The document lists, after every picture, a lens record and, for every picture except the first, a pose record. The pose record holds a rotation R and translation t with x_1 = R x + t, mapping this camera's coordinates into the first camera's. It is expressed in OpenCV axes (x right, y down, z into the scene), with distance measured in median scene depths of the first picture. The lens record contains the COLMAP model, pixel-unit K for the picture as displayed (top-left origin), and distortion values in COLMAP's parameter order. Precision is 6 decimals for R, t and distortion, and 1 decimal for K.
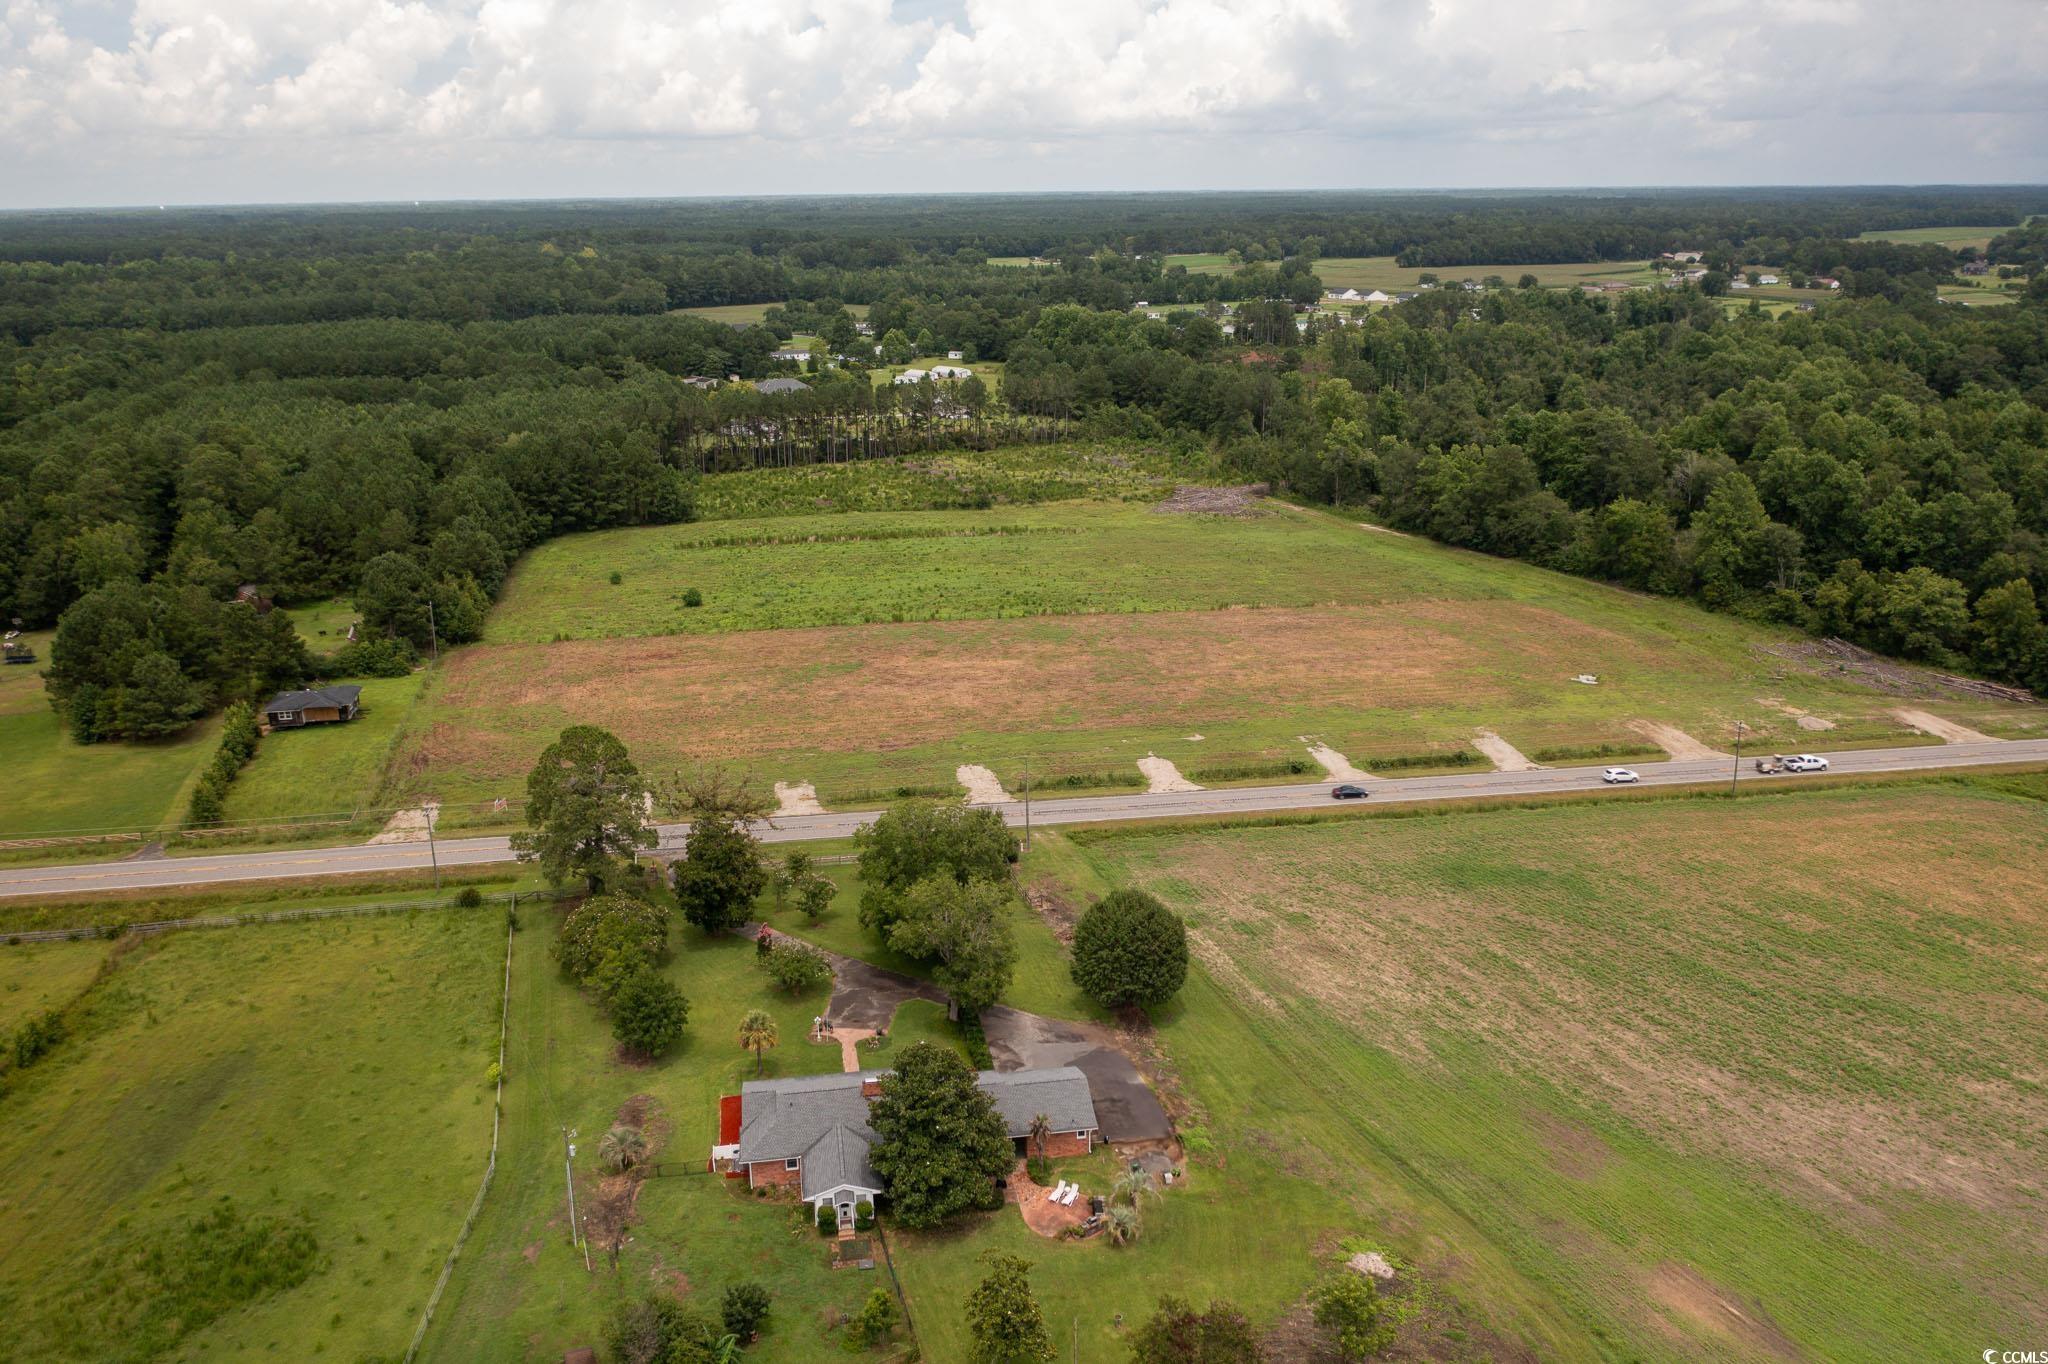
lens RADIAL K [[1613.9, 0, 1024.0], [0, 1613.9, 682.0], [0, 0, 1]] dist [-0.017722, 0.002307]
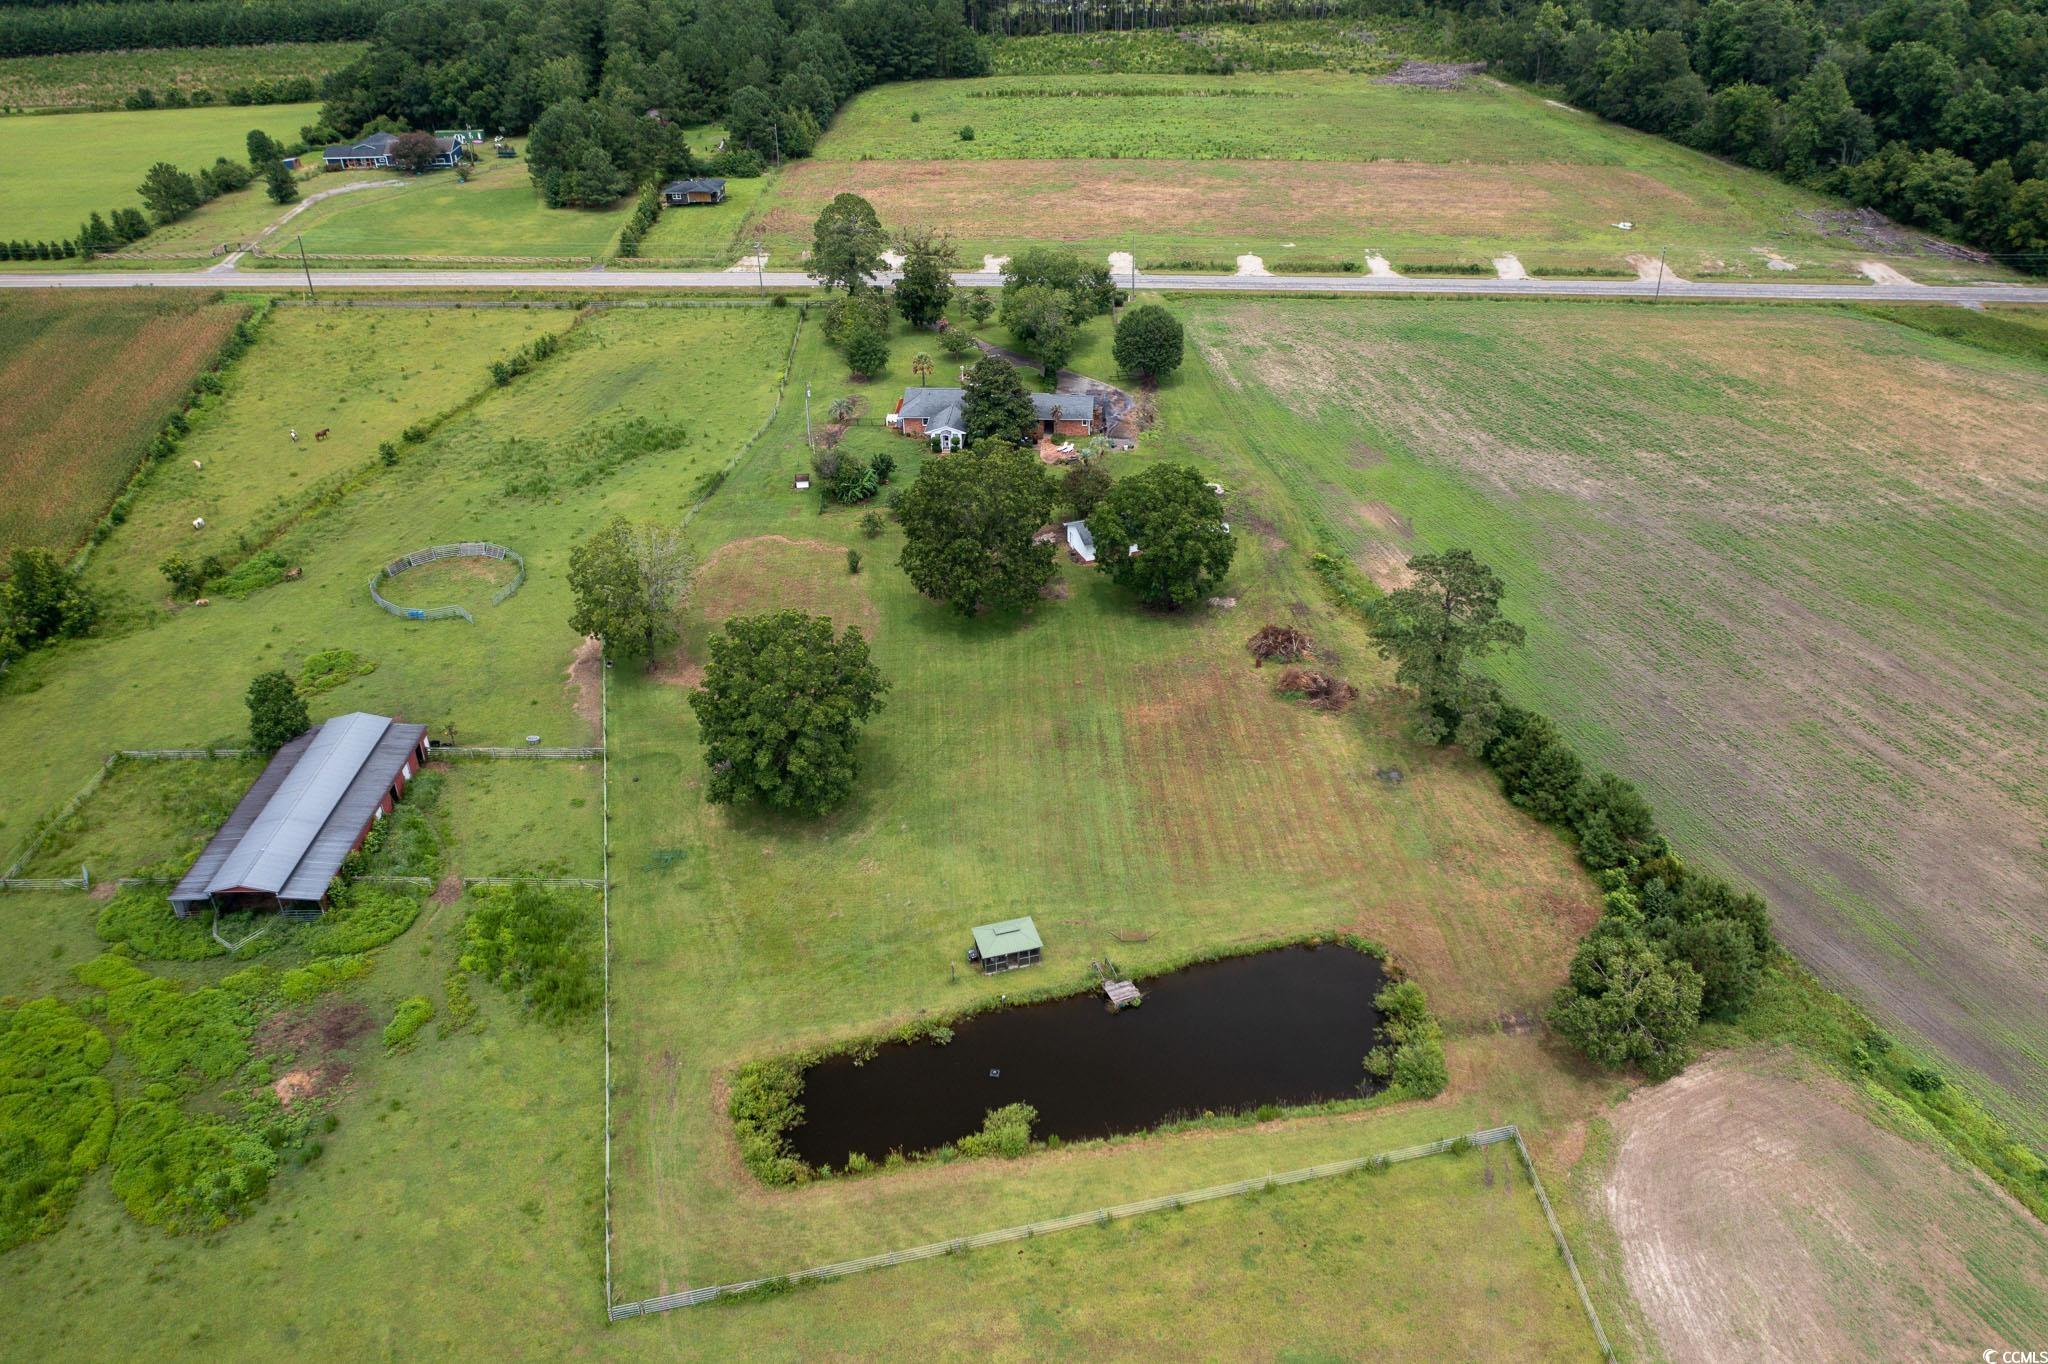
lens RADIAL K [[1613.9, 0, 1024.0], [0, 1613.9, 682.0], [0, 0, 1]] dist [-0.017722, 0.002307]
pose [[0.972048, 0.113446, -0.205553, 0.171598], [-0.060034, 0.966506, 0.249522, 0.053131], [0.226976, -0.230207, 0.946302, -0.359580]]
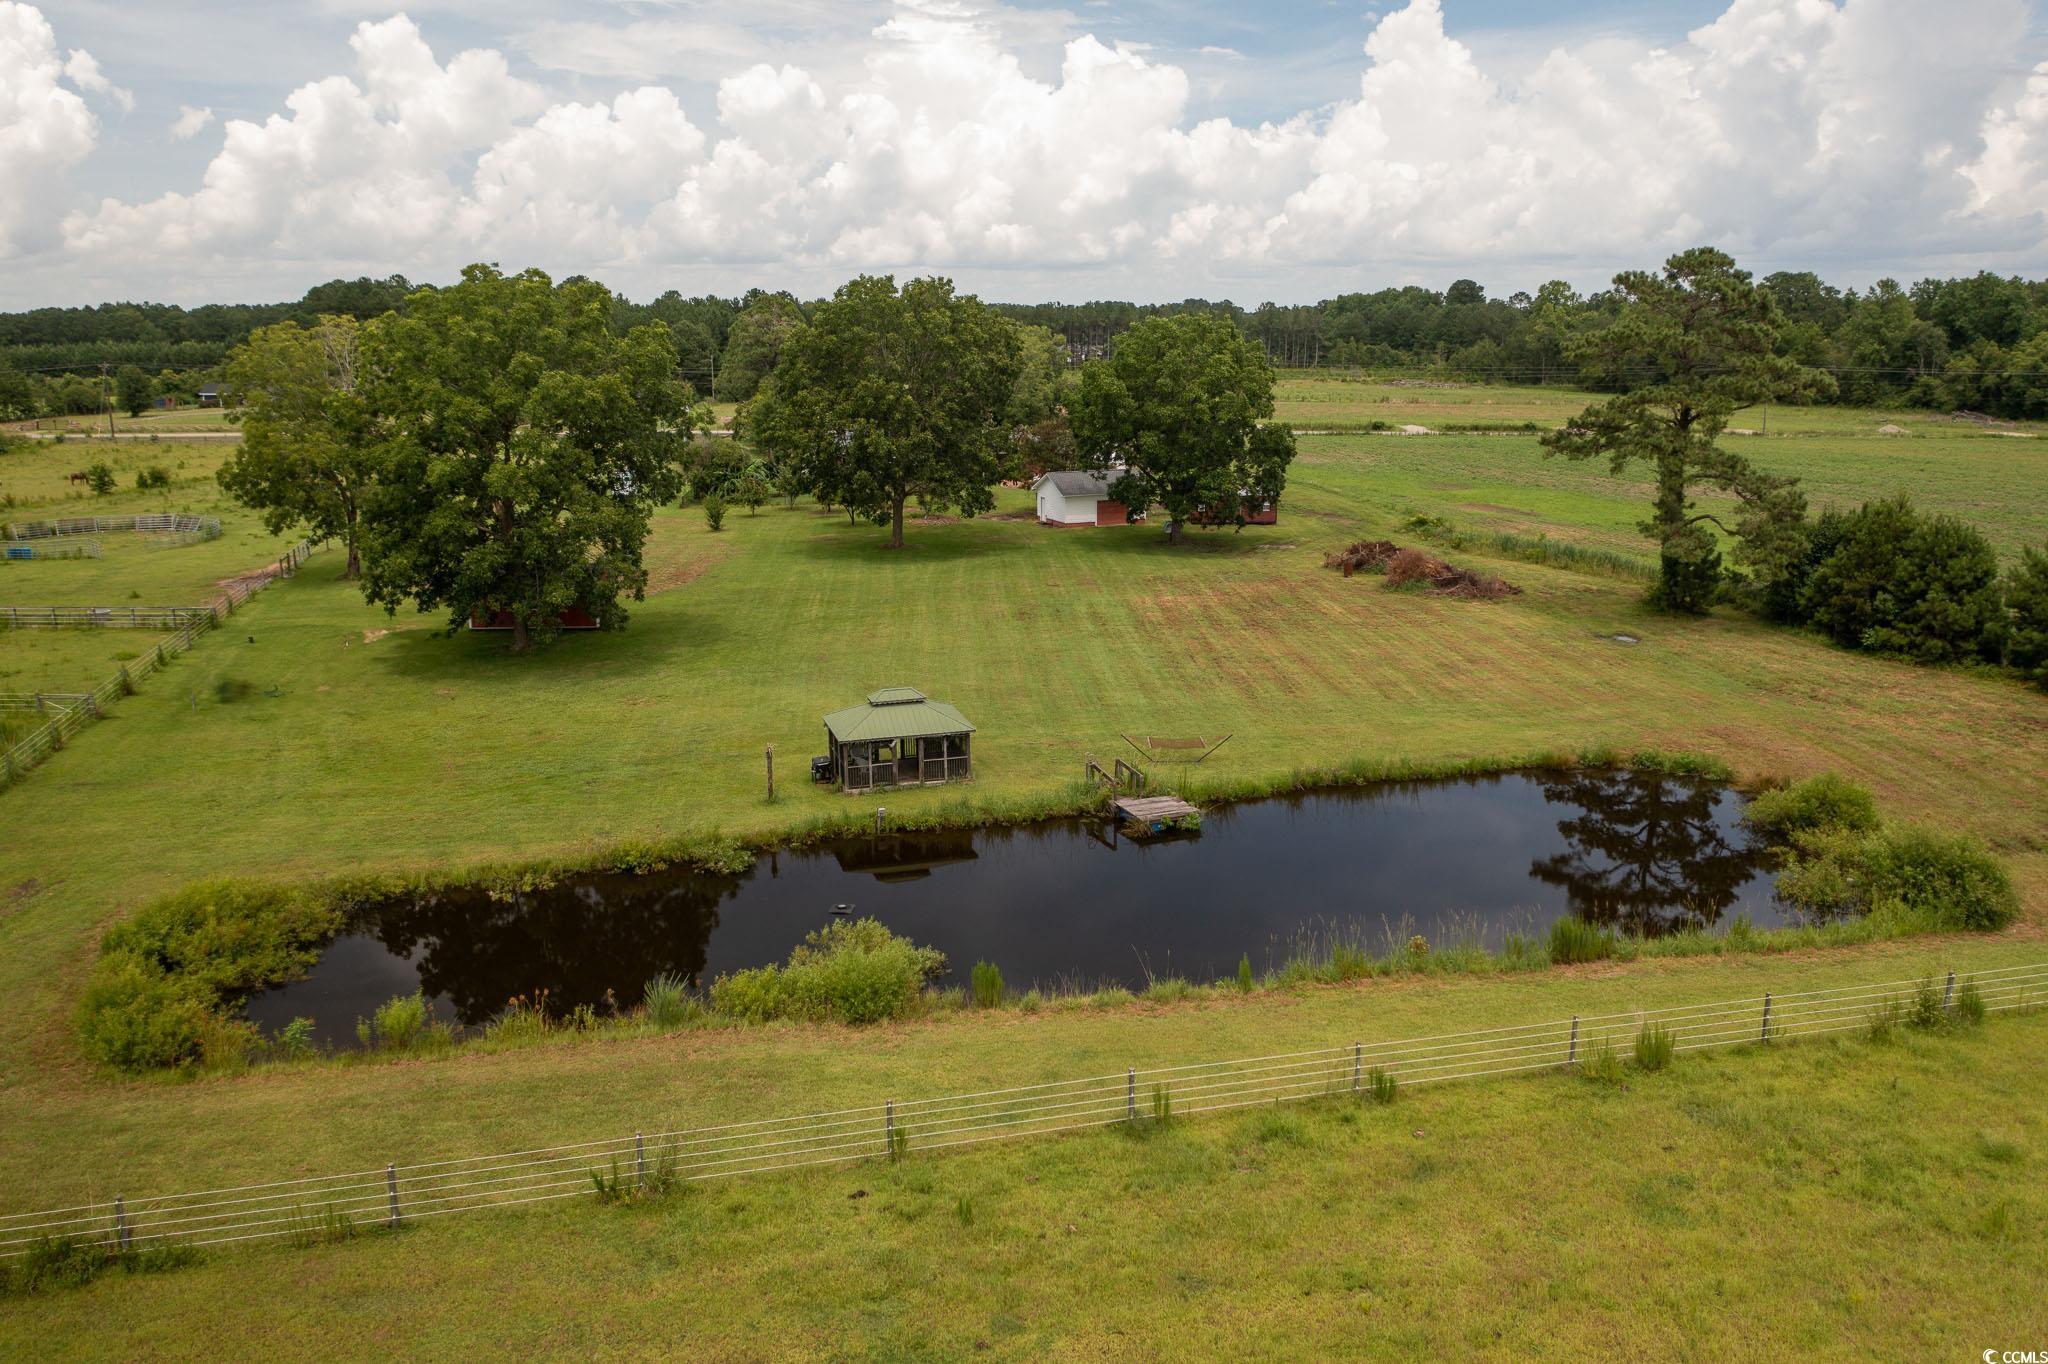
lens RADIAL K [[1613.9, 0, 1024.0], [0, 1613.9, 682.0], [0, 0, 1]] dist [-0.017722, 0.002307]
pose [[0.974819, 0.050368, -0.217236, 0.139717], [-0.067393, 0.995148, -0.071684, 0.258164], [0.212571, 0.084519, 0.973483, -0.129510]]
